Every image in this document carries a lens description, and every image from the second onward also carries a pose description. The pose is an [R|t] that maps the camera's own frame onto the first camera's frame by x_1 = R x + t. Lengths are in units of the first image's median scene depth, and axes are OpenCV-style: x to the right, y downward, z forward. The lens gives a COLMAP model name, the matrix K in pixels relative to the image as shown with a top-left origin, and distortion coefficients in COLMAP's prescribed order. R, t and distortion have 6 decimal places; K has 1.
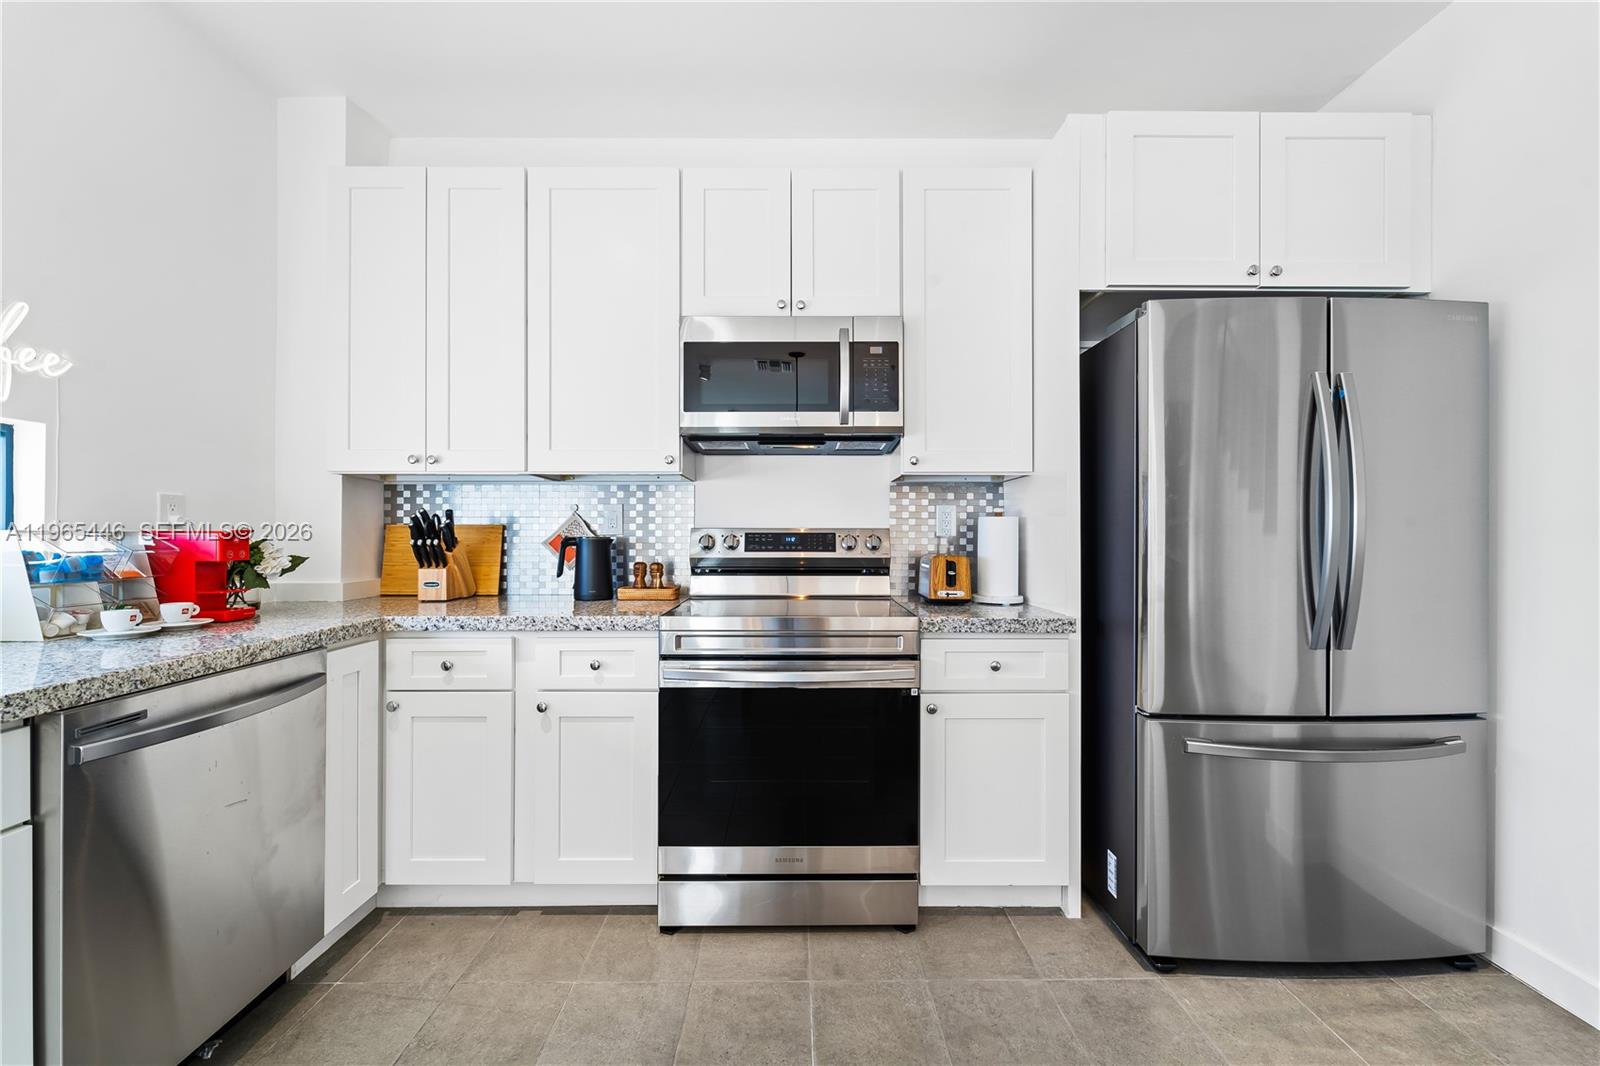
lens RADIAL K [[649.4, 0, 803.3], [0, 649.4, 535.8], [0, 0, 1]] dist [-0.002394, -0.000255]
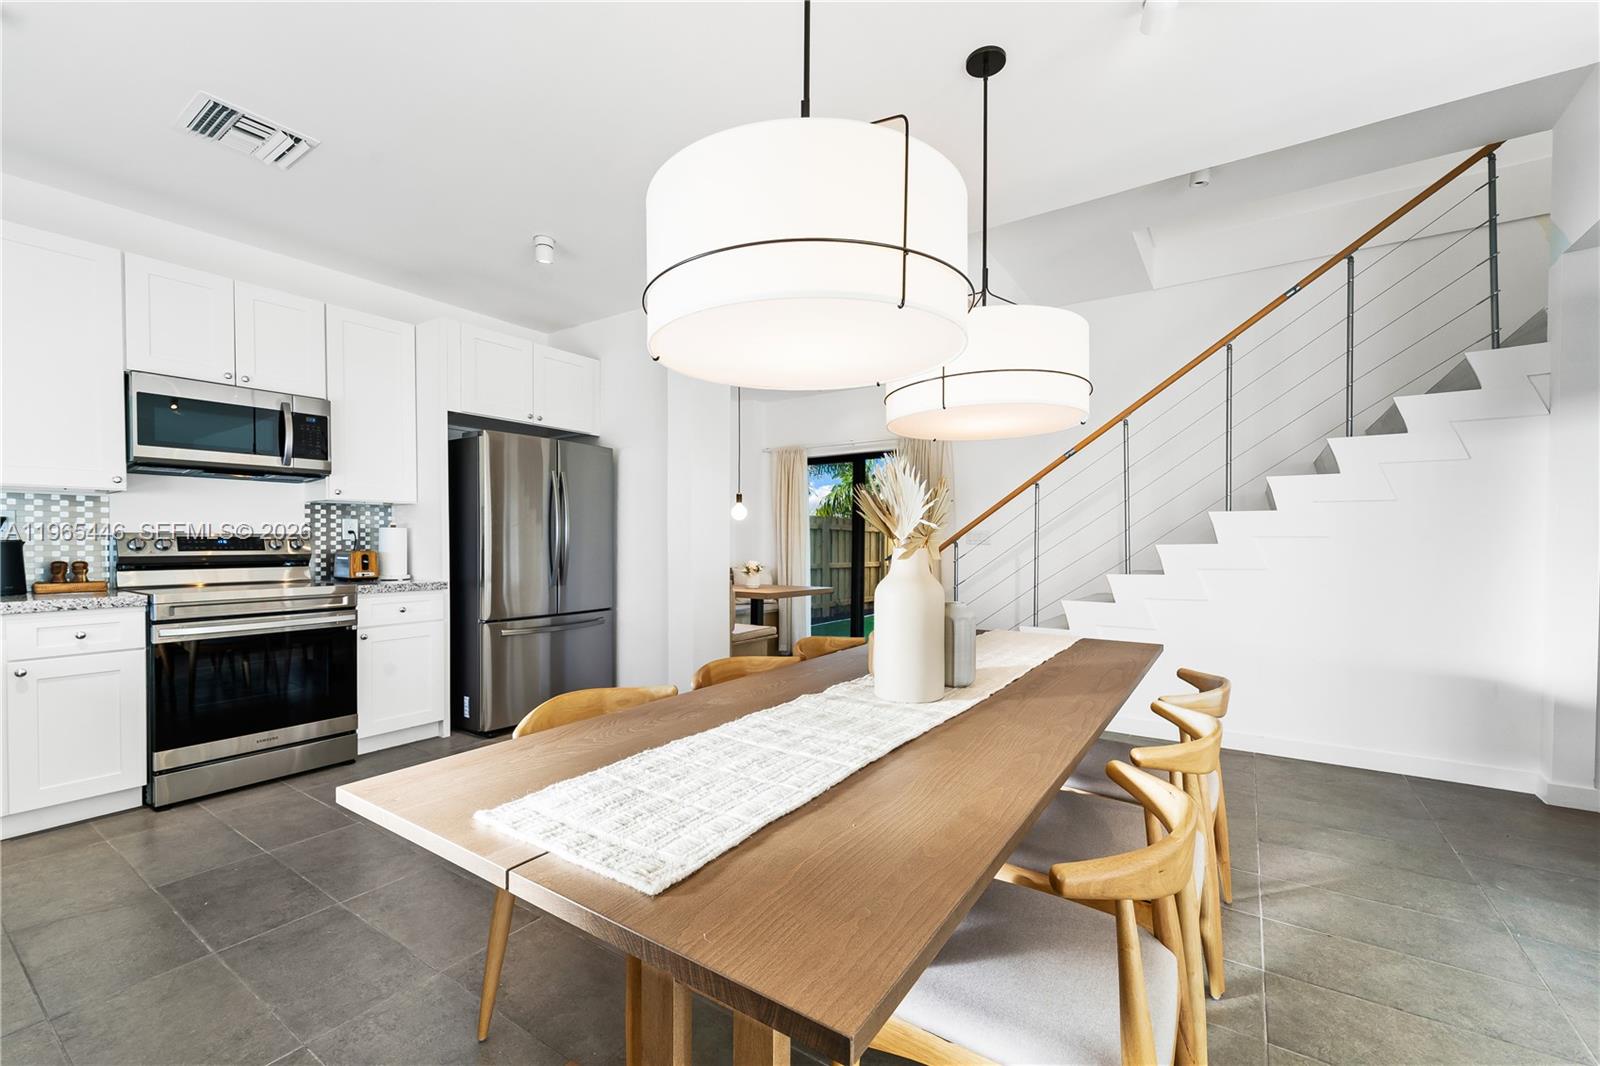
lens RADIAL K [[649.4, 0, 808.1], [0, 649.4, 542.5], [0, 0, 1]] dist [-0.002394, -0.000255]
pose [[0.566333, -0.003760, 0.824168, -0.492530], [0.001610, 0.999993, 0.003456, 0.004642], [-0.824175, -0.000630, 0.566335, -0.858901]]
